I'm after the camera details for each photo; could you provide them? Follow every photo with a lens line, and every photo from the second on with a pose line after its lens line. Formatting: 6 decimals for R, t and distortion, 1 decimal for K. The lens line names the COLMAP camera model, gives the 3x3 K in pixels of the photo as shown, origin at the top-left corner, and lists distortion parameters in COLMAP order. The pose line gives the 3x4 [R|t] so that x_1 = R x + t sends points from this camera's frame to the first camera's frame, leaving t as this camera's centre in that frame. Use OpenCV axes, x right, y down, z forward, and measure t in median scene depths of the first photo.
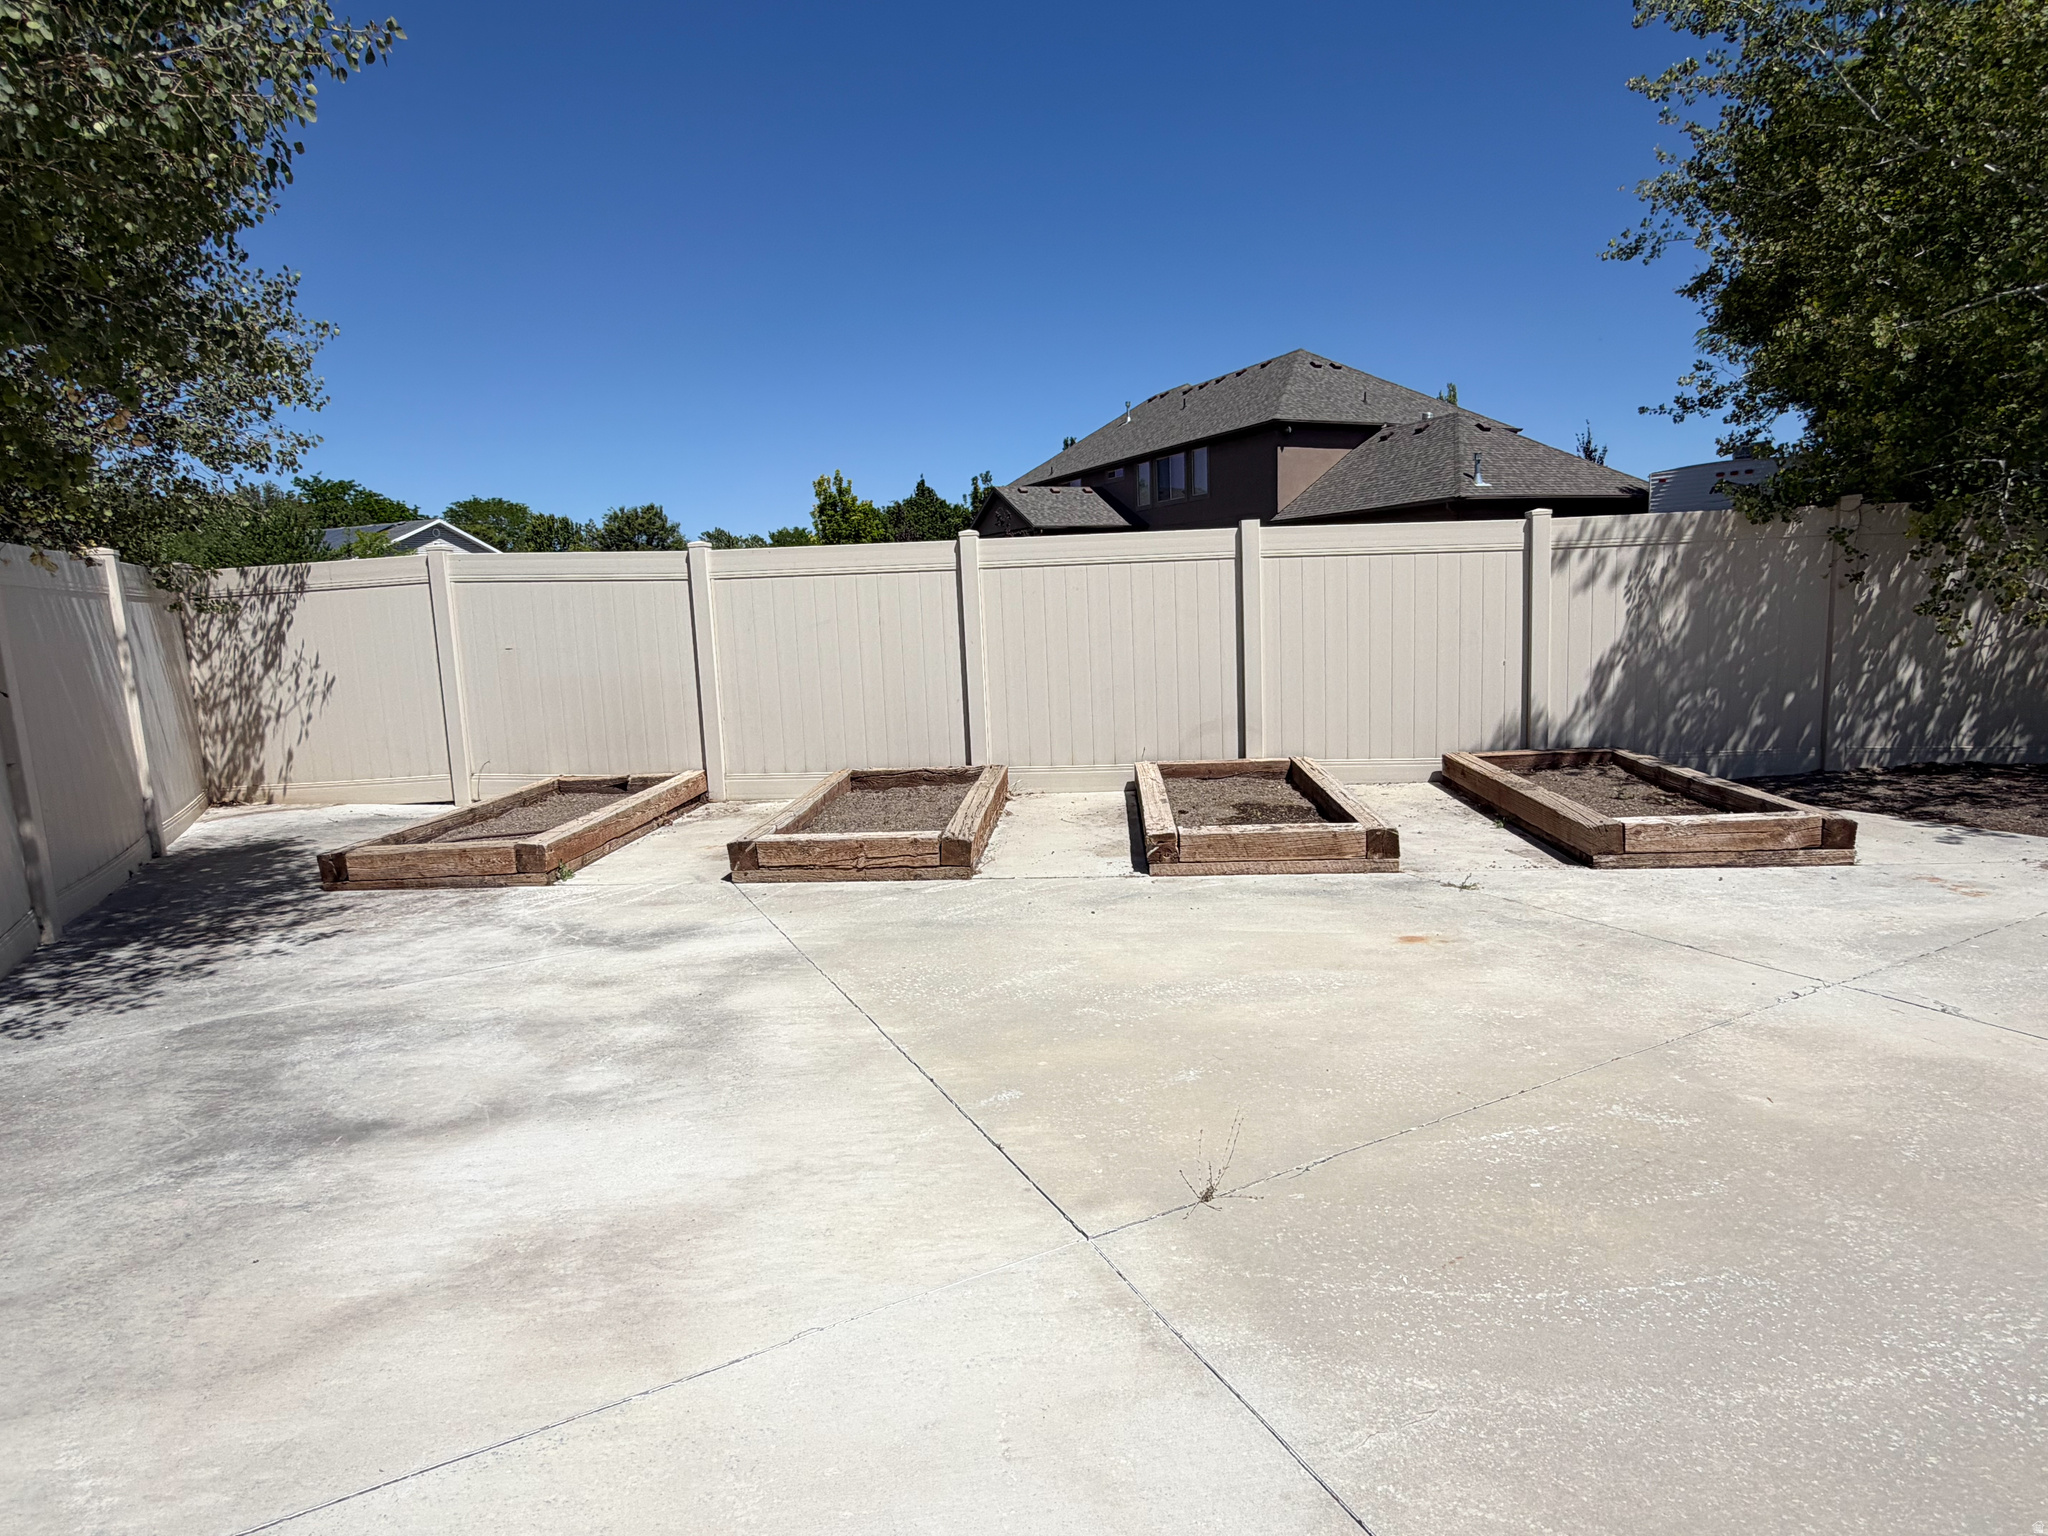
lens RADIAL K [[1071.0, 0, 1028.7], [0, 1071.0, 810.1], [0, 0, 1]] dist [0.025730, -0.011147]
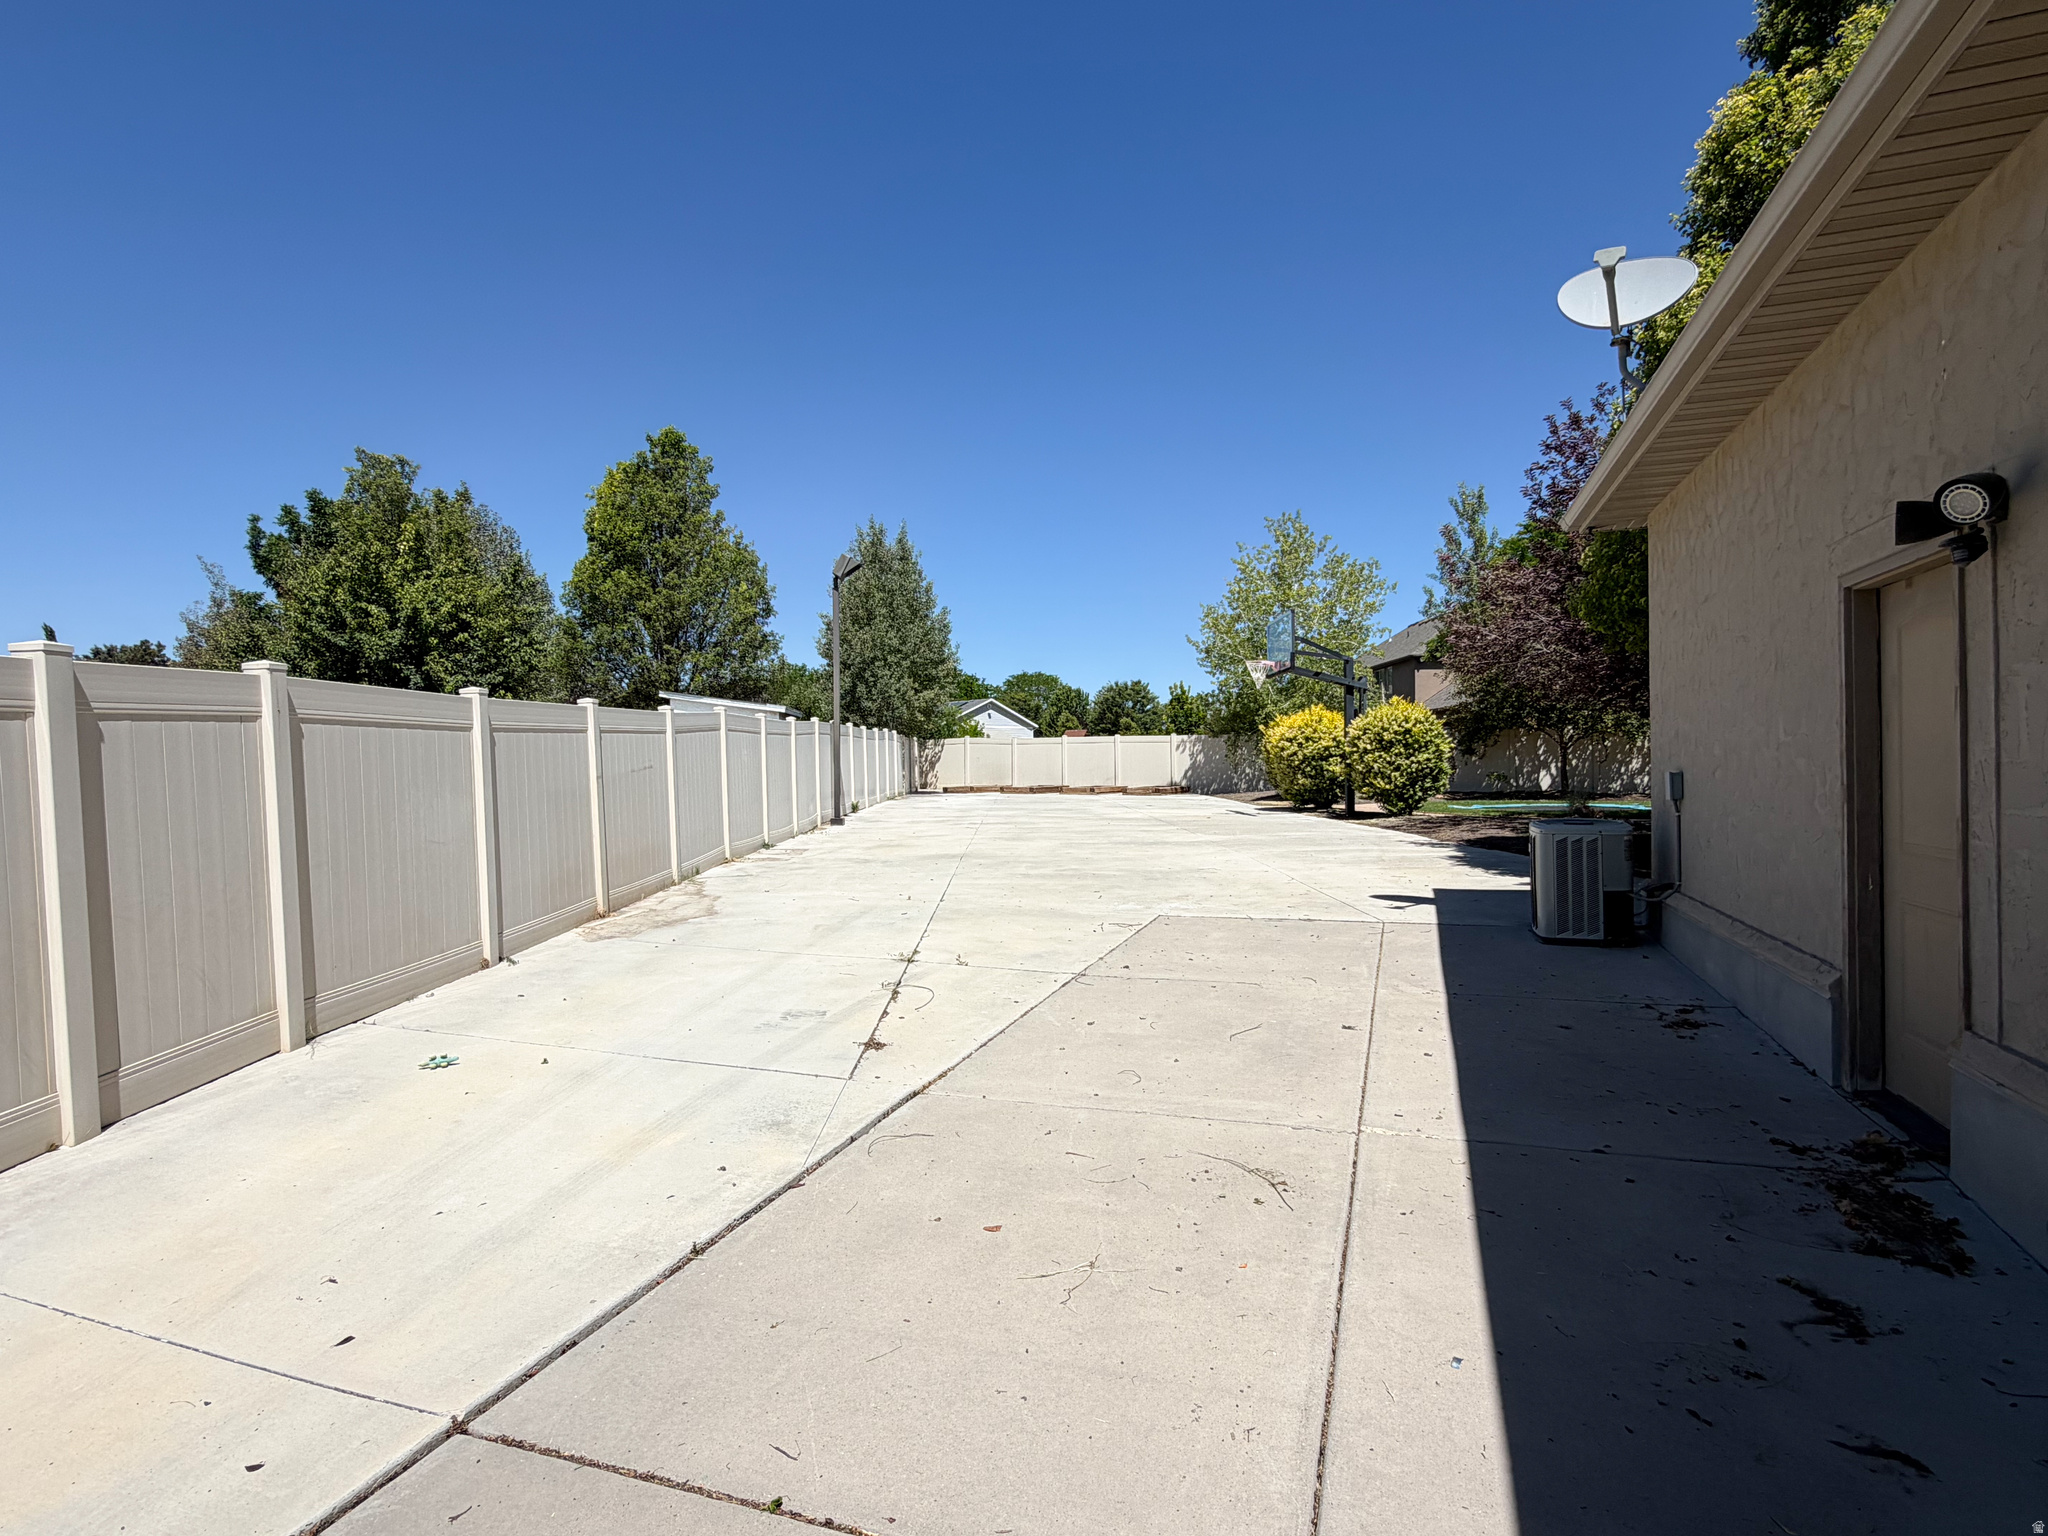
lens RADIAL K [[1071.0, 0, 1028.7], [0, 1071.0, 810.1], [0, 0, 1]] dist [0.025730, -0.011147]
pose [[0.896406, 0.049501, -0.440461, 0.112964], [-0.111096, 0.987115, -0.115162, 0.038331], [0.429085, 0.152166, 0.890355, -0.195073]]
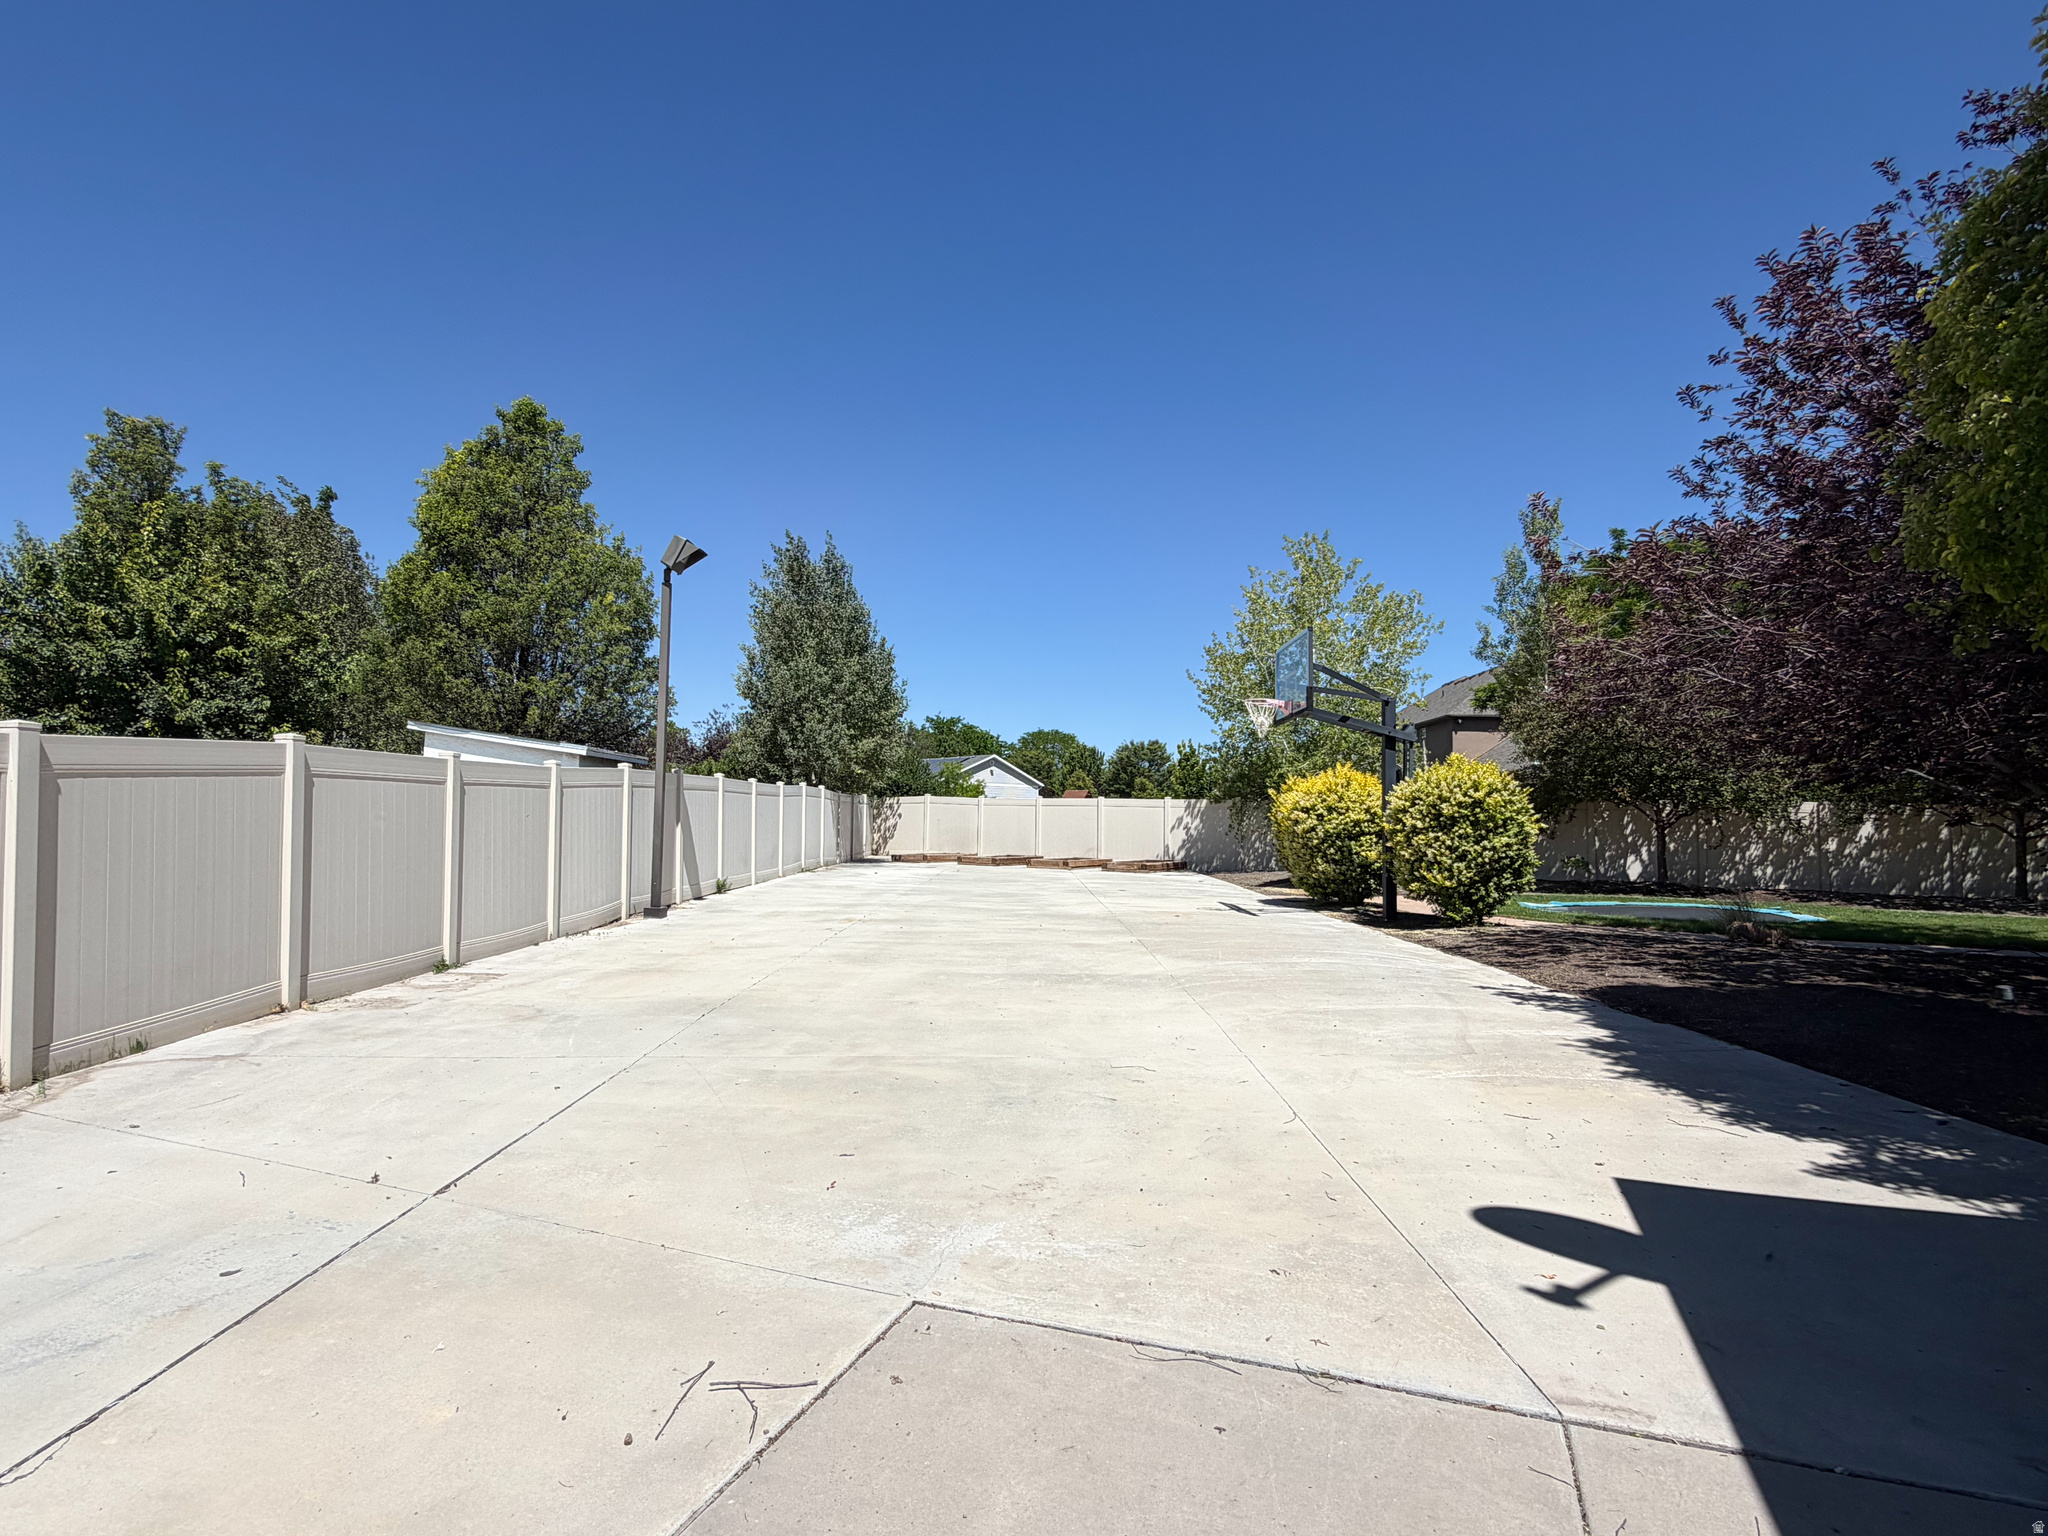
lens RADIAL K [[1071.0, 0, 1028.7], [0, 1071.0, 810.1], [0, 0, 1]] dist [0.025730, -0.011147]
pose [[0.885768, 0.046363, -0.461806, 0.101419], [-0.137837, 0.976385, -0.166354, 0.025970], [0.443188, 0.211005, 0.871241, -0.139938]]
